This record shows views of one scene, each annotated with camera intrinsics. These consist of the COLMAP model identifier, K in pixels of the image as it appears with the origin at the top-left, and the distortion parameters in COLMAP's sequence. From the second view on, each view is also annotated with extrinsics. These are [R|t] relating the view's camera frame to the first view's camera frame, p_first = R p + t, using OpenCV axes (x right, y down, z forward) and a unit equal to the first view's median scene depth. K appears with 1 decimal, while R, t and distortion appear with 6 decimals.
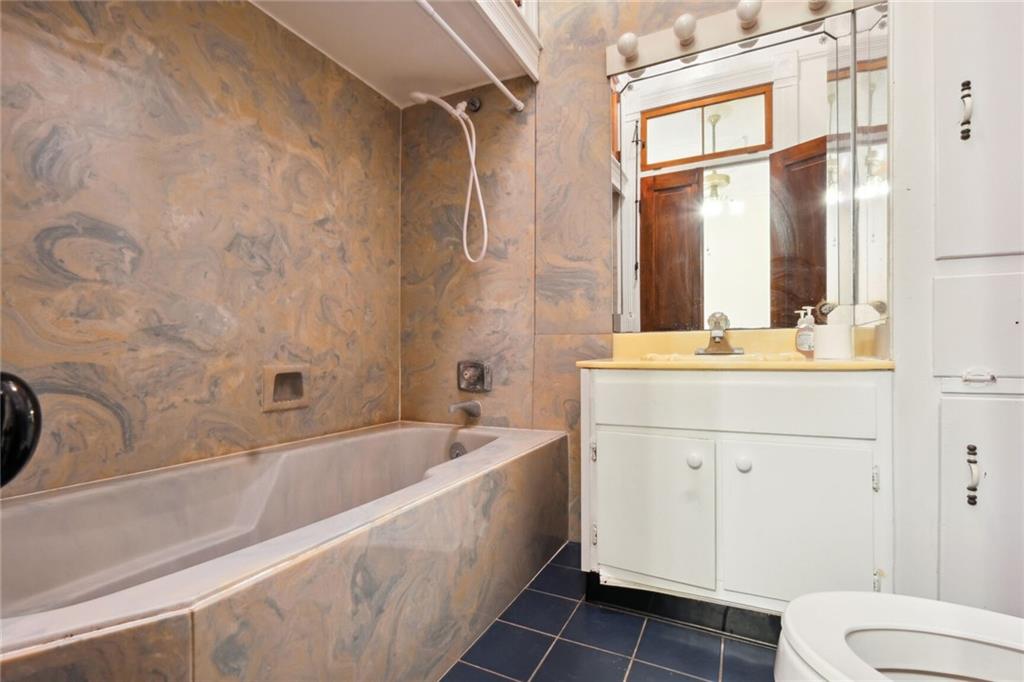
lens RADIAL K [[461.4, 0, 515.7], [0, 461.4, 349.2], [0, 0, 1]] dist [-0.001953, -0.000039]
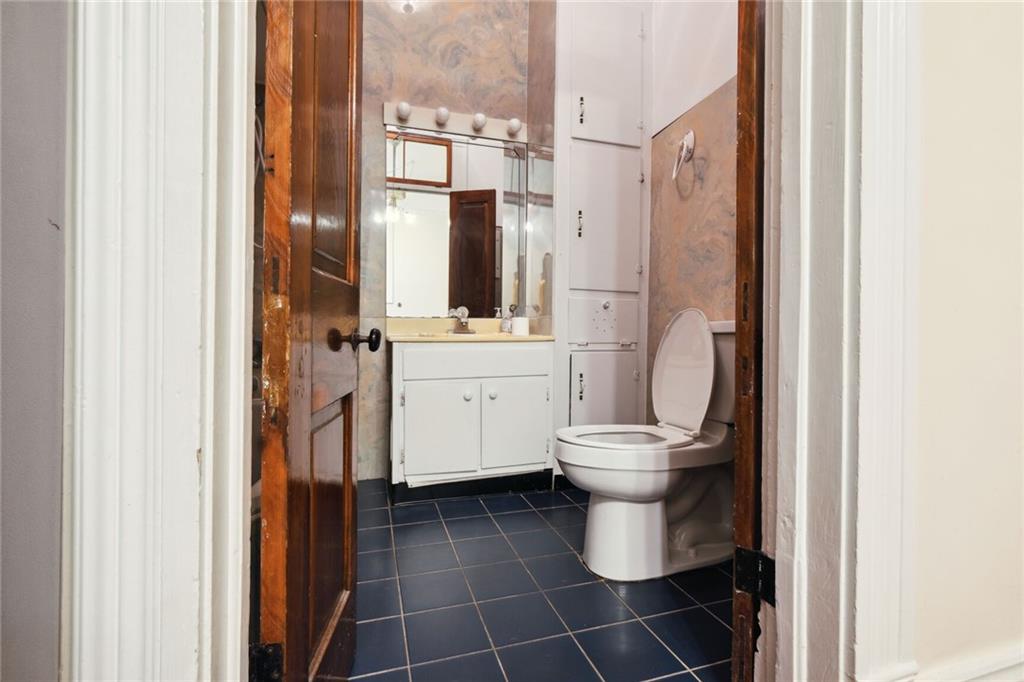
lens RADIAL K [[457.3, 0, 513.6], [0, 457.3, 335.0], [0, 0, 1]] dist [-0.001789, 0.000028]
pose [[0.722061, 0.008065, 0.691782, -0.407239], [-0.008593, 0.999959, -0.002689, 0.014994], [-0.691776, -0.004003, 0.722101, -0.197623]]
